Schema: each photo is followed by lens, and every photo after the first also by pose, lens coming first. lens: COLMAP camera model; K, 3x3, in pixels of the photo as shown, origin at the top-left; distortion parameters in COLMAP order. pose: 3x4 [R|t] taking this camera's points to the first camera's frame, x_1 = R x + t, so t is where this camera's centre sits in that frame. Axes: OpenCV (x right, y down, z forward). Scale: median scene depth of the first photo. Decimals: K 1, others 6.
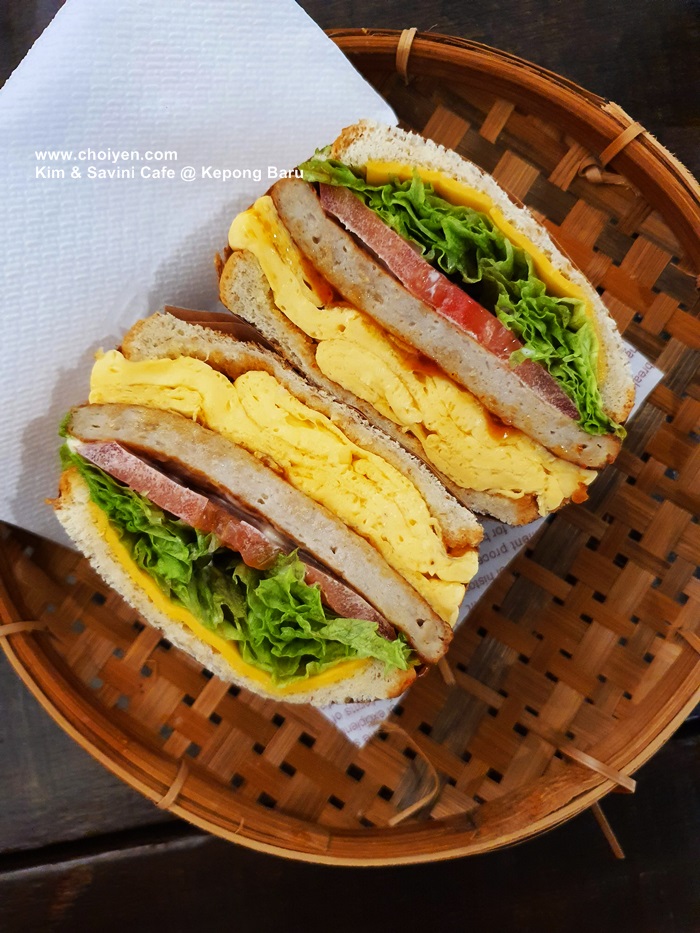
lens RADIAL K [[712.4, 0, 350.0], [0, 712.4, 466.5], [0, 0, 1]] dist [-0.068858, -0.000463]
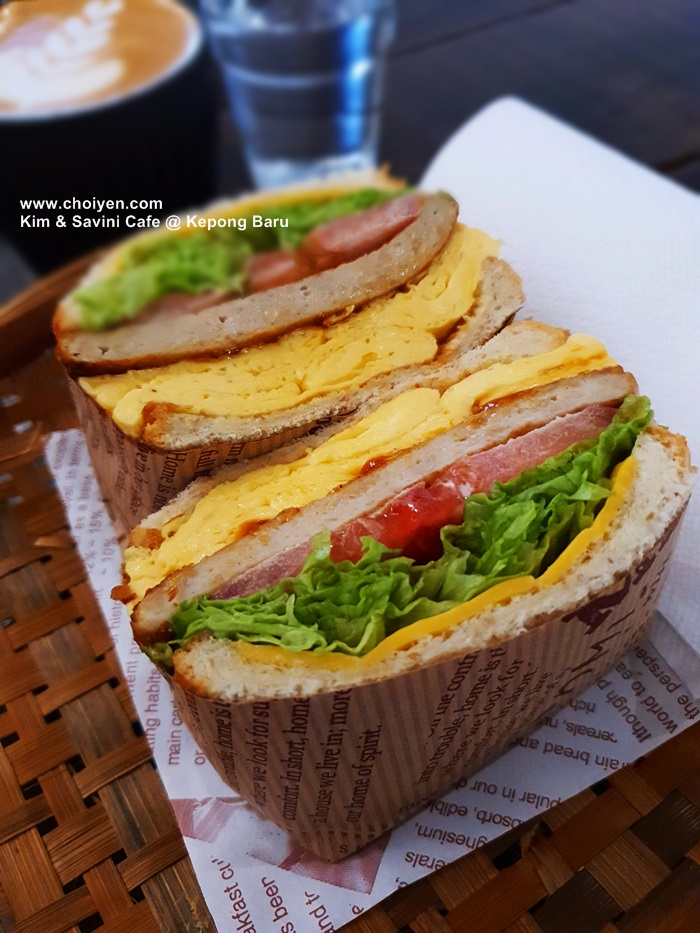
lens RADIAL K [[700.5, 0, 350.0], [0, 700.5, 466.5], [0, 0, 1]] dist [0.000071, -0.000165]
pose [[-0.409794, 0.742263, -0.530202, 0.541464], [-0.911723, -0.314929, 0.263783, -0.339892], [0.028821, 0.591494, 0.805794, 0.367237]]
